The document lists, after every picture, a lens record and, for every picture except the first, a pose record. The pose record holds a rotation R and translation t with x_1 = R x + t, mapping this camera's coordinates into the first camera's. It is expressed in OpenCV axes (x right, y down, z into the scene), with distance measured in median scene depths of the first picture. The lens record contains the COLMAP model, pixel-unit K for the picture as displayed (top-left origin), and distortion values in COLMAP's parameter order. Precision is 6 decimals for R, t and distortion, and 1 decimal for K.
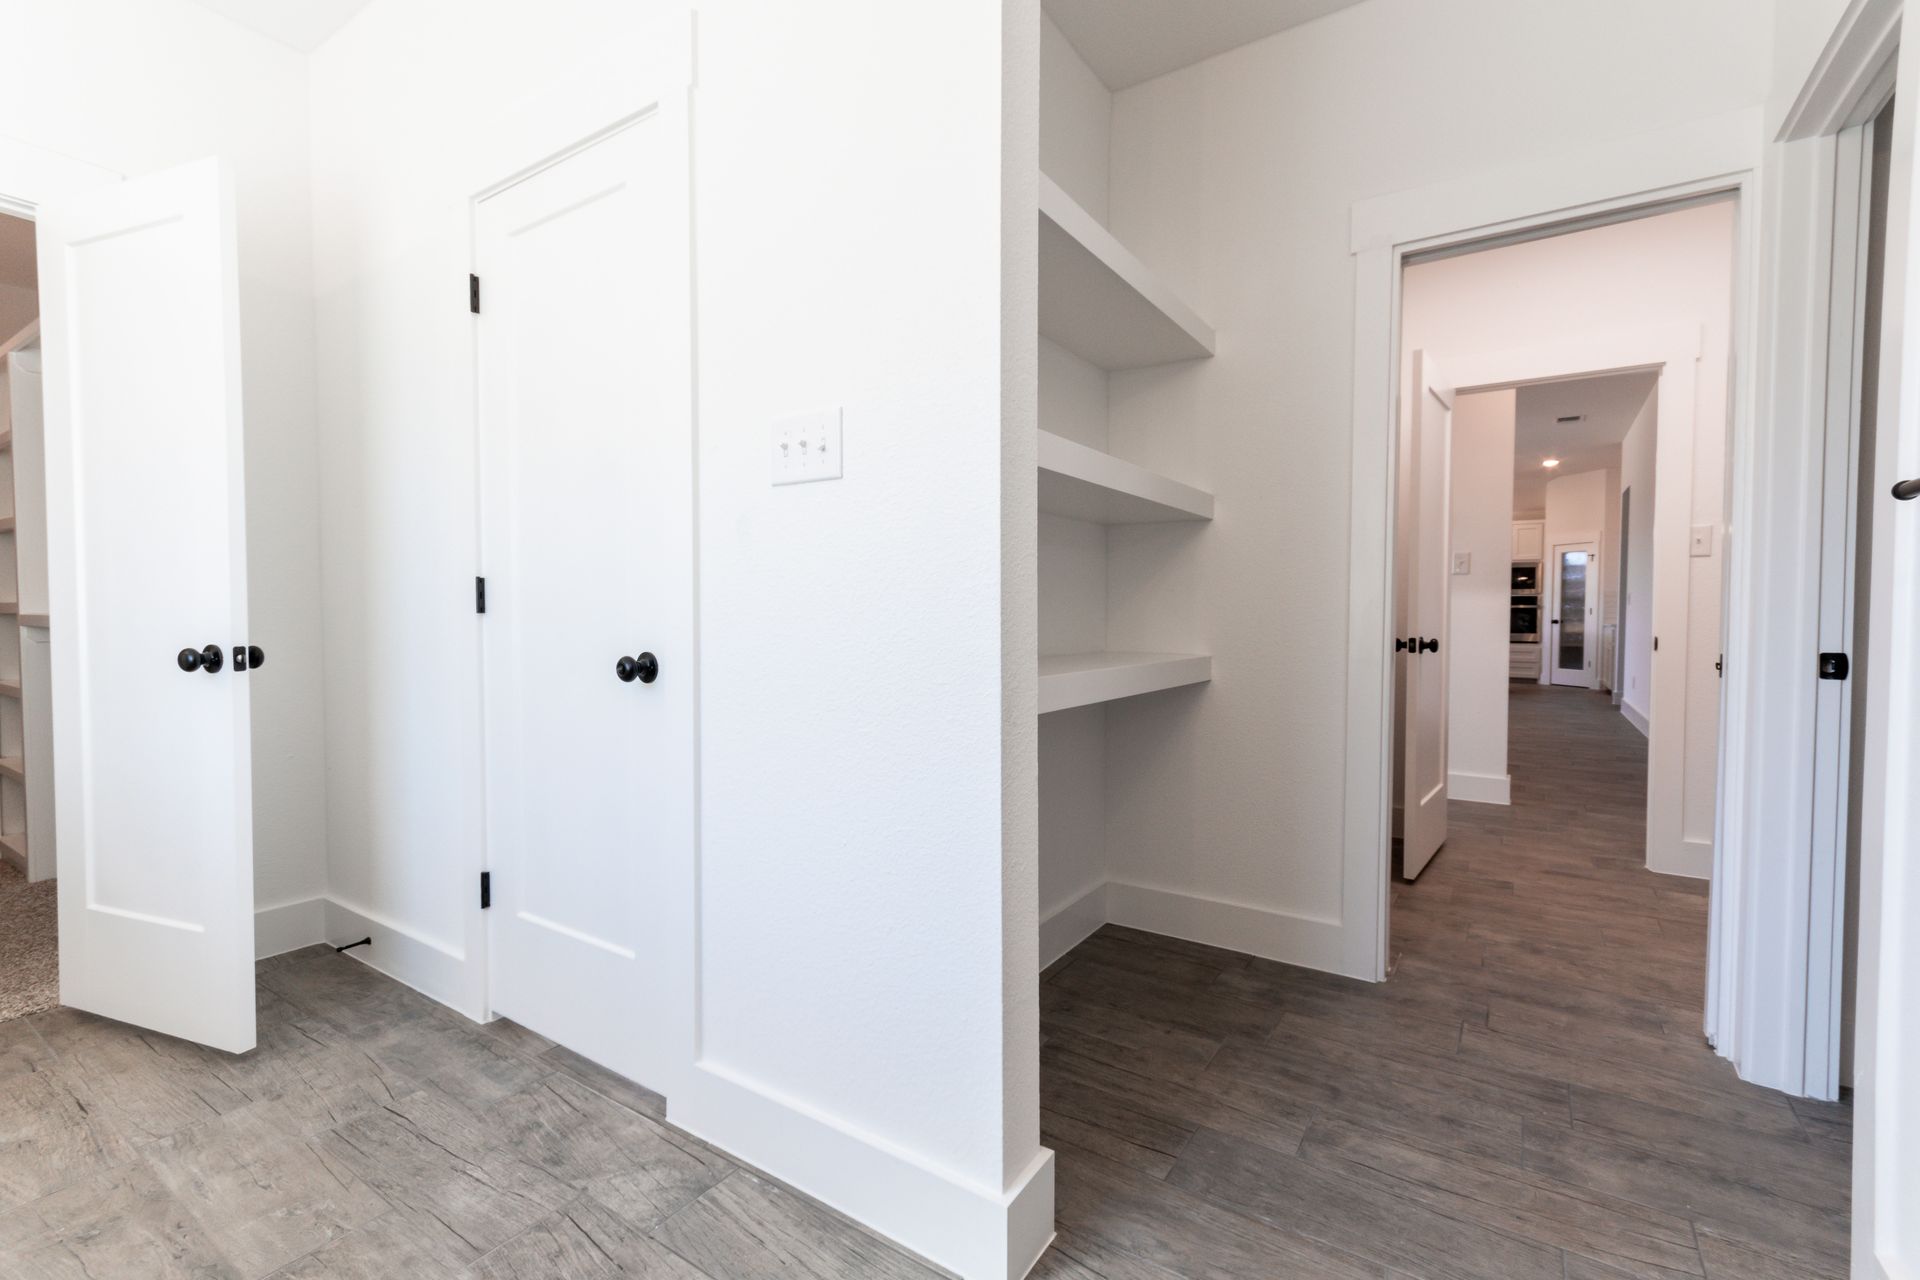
lens RADIAL K [[842.1, 0, 966.7], [0, 842.1, 636.3], [0, 0, 1]] dist [0.006949, -0.000731]
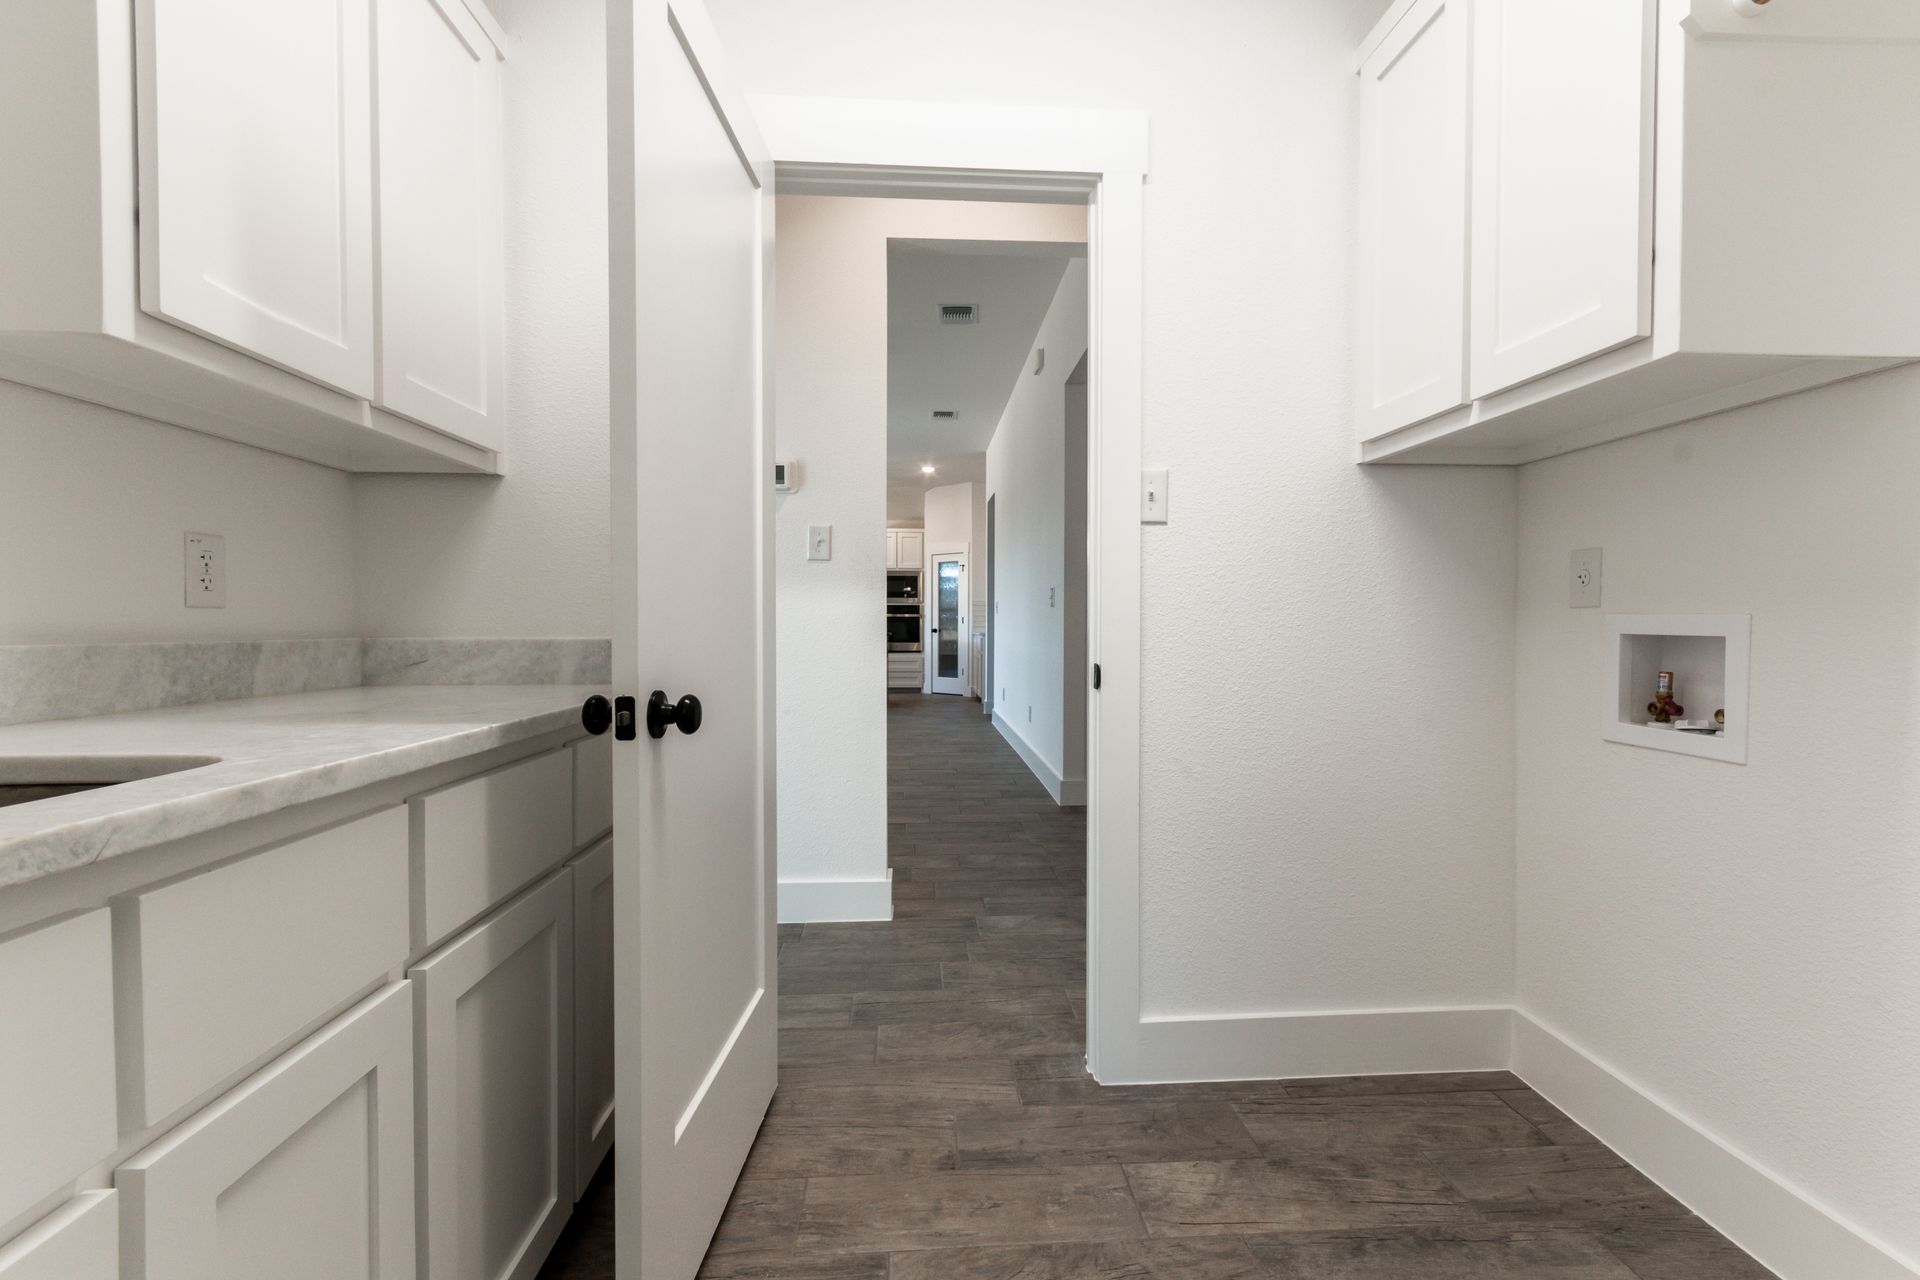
lens RADIAL K [[846.2, 0, 962.3], [0, 846.2, 635.9], [0, 0, 1]] dist [0.002305, 0.000472]
pose [[0.799288, -0.012565, 0.600817, 0.153829], [0.019634, 0.999794, -0.005211, -0.006615], [-0.600628, 0.015962, 0.799369, 0.229029]]
